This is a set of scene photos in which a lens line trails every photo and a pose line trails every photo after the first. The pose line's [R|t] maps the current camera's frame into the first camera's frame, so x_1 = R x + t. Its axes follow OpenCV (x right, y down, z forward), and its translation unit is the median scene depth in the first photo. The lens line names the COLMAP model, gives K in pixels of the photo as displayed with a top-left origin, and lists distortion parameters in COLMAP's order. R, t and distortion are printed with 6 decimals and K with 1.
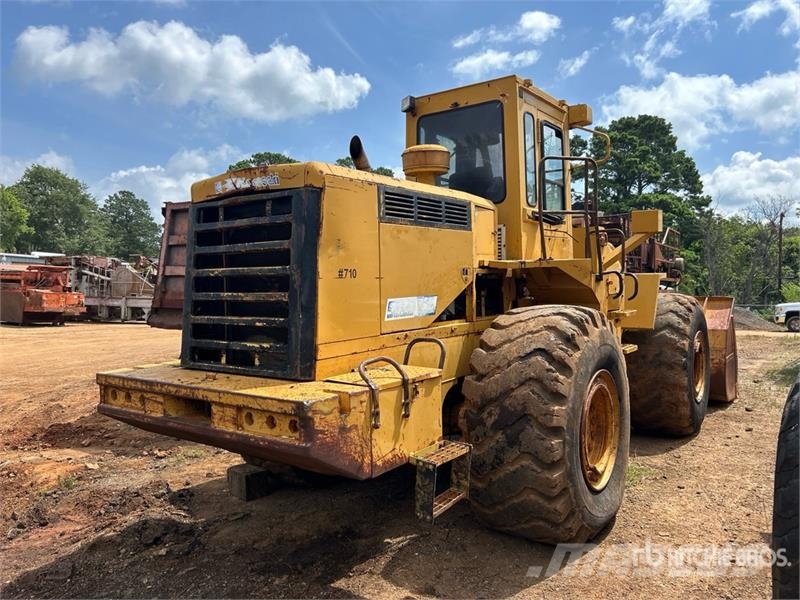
lens RADIAL K [[606.5, 0, 397.3], [0, 606.5, 304.0], [0, 0, 1]] dist [0.068396, -0.100329]
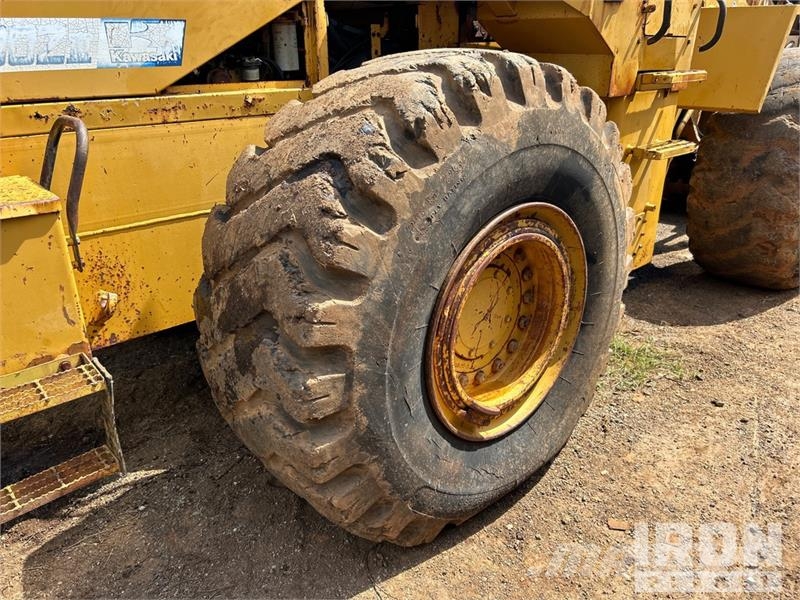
lens RADIAL K [[606.5, 0, 397.3], [0, 606.5, 304.0], [0, 0, 1]] dist [0.068396, -0.100329]
pose [[0.976978, 0.089292, -0.193754, 0.350523], [-0.015513, 0.935526, 0.352916, 0.021234], [0.212775, -0.341785, 0.915374, 0.572087]]
